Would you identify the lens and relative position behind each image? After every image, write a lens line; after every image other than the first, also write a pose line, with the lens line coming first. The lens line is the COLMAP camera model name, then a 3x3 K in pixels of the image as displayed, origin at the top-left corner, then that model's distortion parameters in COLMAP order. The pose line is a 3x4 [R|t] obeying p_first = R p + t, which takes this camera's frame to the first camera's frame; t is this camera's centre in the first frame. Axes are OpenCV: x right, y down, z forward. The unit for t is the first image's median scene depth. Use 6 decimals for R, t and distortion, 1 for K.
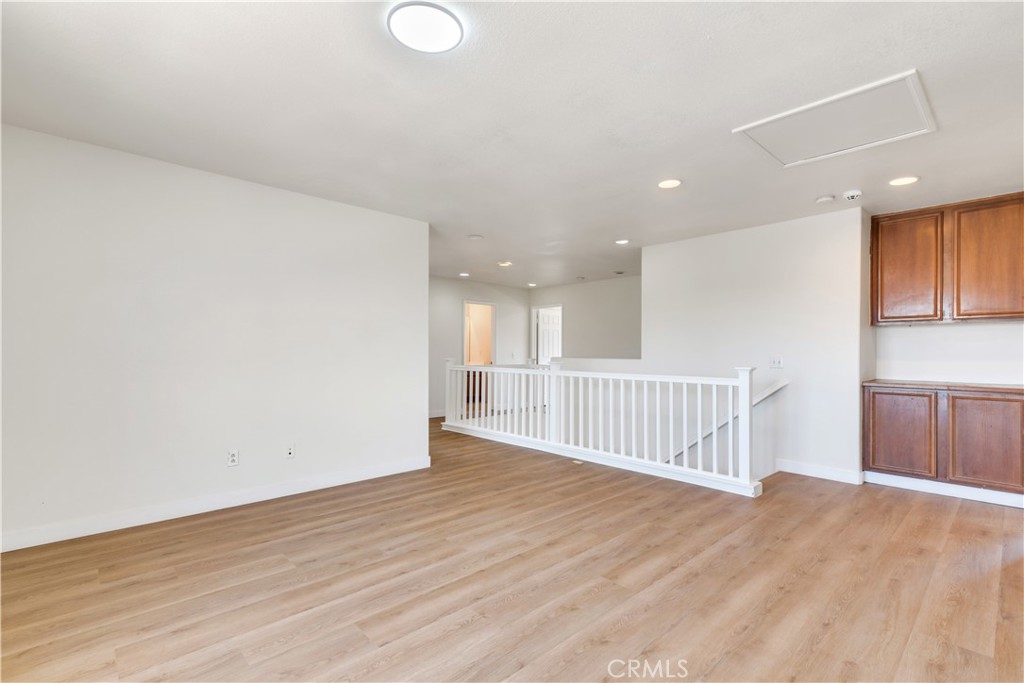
lens RADIAL K [[465.9, 0, 517.1], [0, 465.9, 350.2], [0, 0, 1]] dist [0.014082, 0.000095]
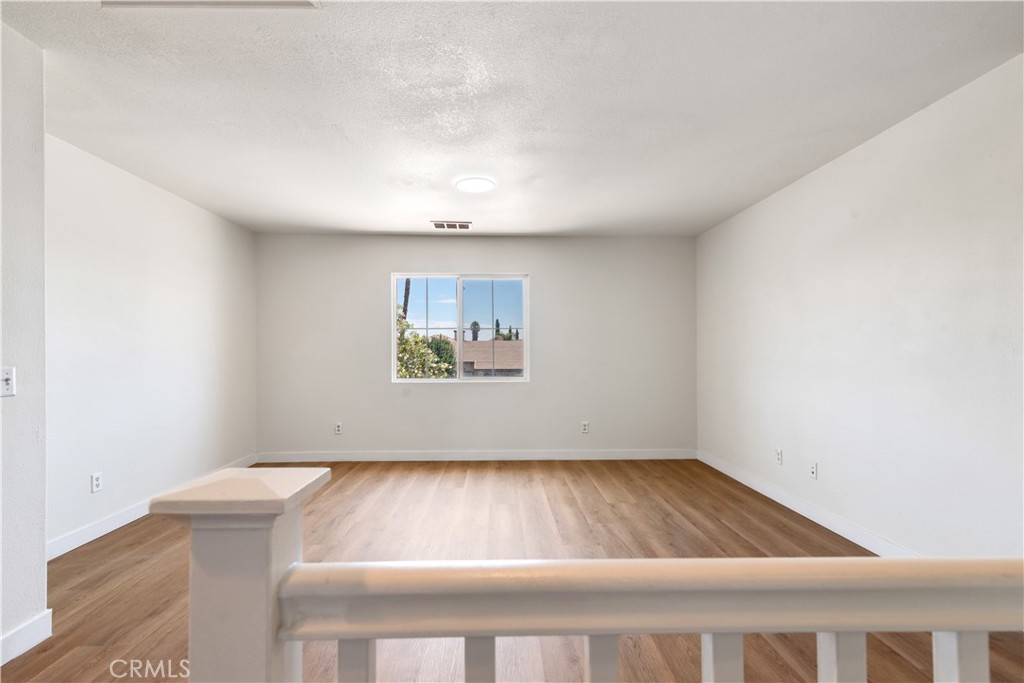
lens RADIAL K [[465.9, 0, 517.1], [0, 465.9, 350.2], [0, 0, 1]] dist [0.014082, 0.000095]
pose [[-0.659911, -0.005328, -0.751325, 0.722196], [0.001279, 0.999965, -0.008215, -0.006213], [0.751343, -0.006382, -0.659881, 1.535999]]
